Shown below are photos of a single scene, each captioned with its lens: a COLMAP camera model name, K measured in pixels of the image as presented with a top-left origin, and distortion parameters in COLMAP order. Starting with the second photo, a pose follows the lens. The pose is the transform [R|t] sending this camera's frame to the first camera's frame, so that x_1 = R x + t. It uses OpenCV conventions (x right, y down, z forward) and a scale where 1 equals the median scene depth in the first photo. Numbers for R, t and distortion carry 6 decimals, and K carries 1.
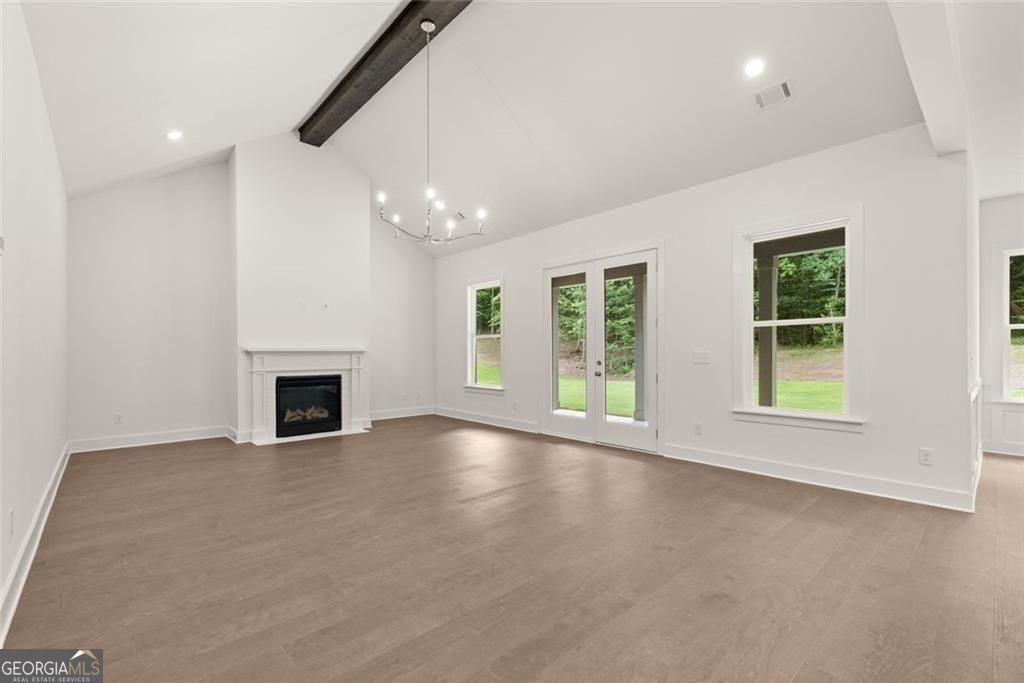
lens RADIAL K [[445.4, 0, 505.0], [0, 445.4, 356.1], [0, 0, 1]] dist [-0.004475, 0.000836]
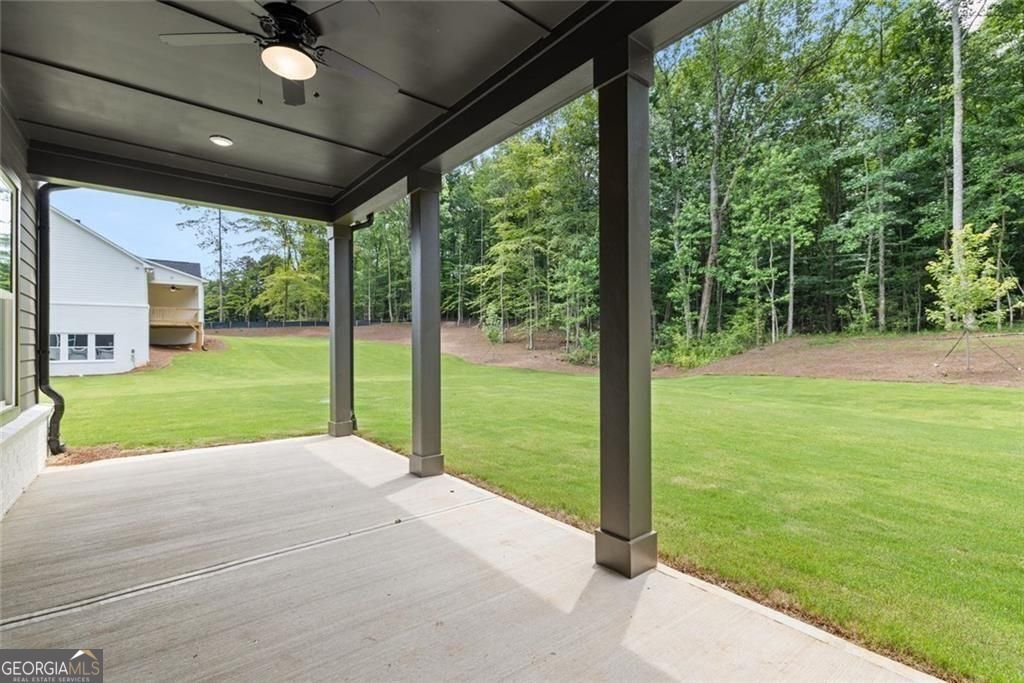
lens RADIAL K [[445.4, 0, 503.7], [0, 445.4, 343.0], [0, 0, 1]] dist [-0.004475, 0.000836]
pose [[0.998776, -0.000758, -0.049455, 0.117117], [0.000345, 0.999965, -0.008347, 0.002145], [0.049459, 0.008320, 0.998741, 0.148753]]
